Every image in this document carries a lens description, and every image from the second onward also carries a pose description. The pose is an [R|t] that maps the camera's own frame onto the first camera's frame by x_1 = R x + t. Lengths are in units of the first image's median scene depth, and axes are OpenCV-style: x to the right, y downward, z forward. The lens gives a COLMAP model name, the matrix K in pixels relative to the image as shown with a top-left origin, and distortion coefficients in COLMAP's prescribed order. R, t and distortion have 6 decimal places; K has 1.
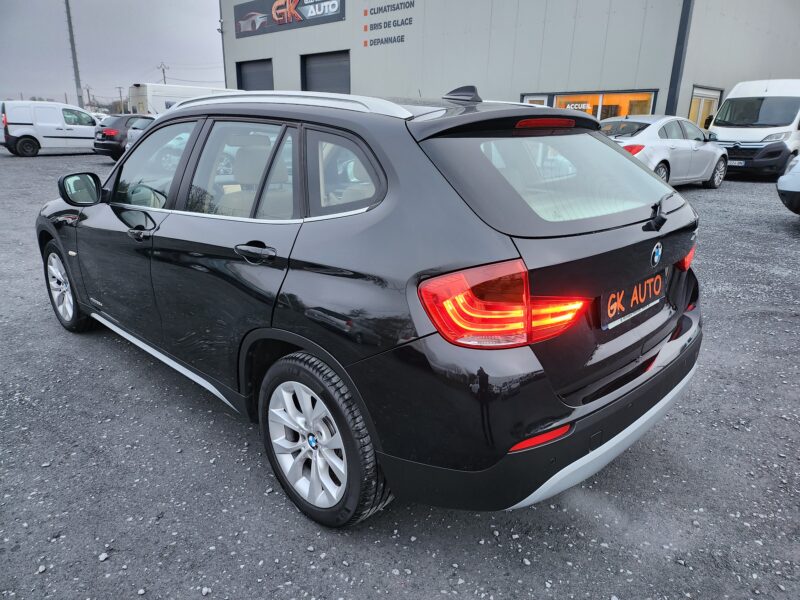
lens RADIAL K [[555.1, 0, 408.5], [0, 555.1, 299.9], [0, 0, 1]] dist [0.073333, -0.072733]
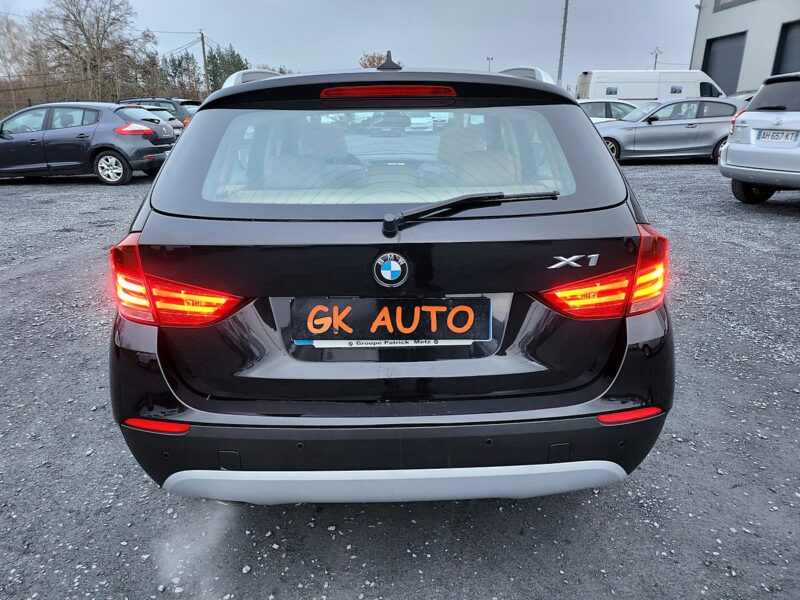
lens RADIAL K [[555.1, 0, 408.5], [0, 555.1, 299.9], [0, 0, 1]] dist [0.073333, -0.072733]
pose [[0.706135, 0.215102, -0.674614, 0.874897], [-0.200385, 0.974500, 0.100974, -0.109254], [0.679131, 0.063881, 0.731232, 0.446826]]
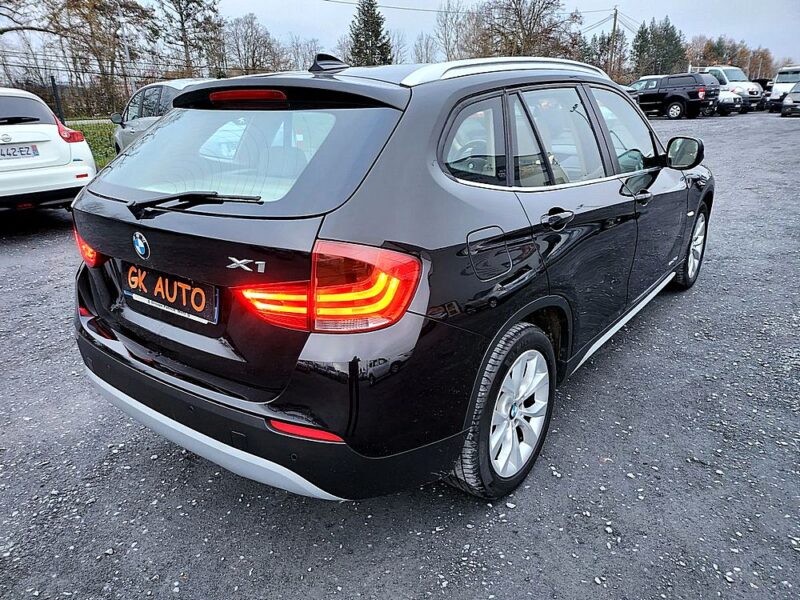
lens RADIAL K [[555.1, 0, 408.5], [0, 555.1, 299.9], [0, 0, 1]] dist [0.073333, -0.072733]
pose [[0.123596, 0.331285, -0.935400, 1.251147], [-0.274996, 0.917145, 0.288484, -0.346539], [0.953468, 0.221576, 0.204458, 1.137688]]
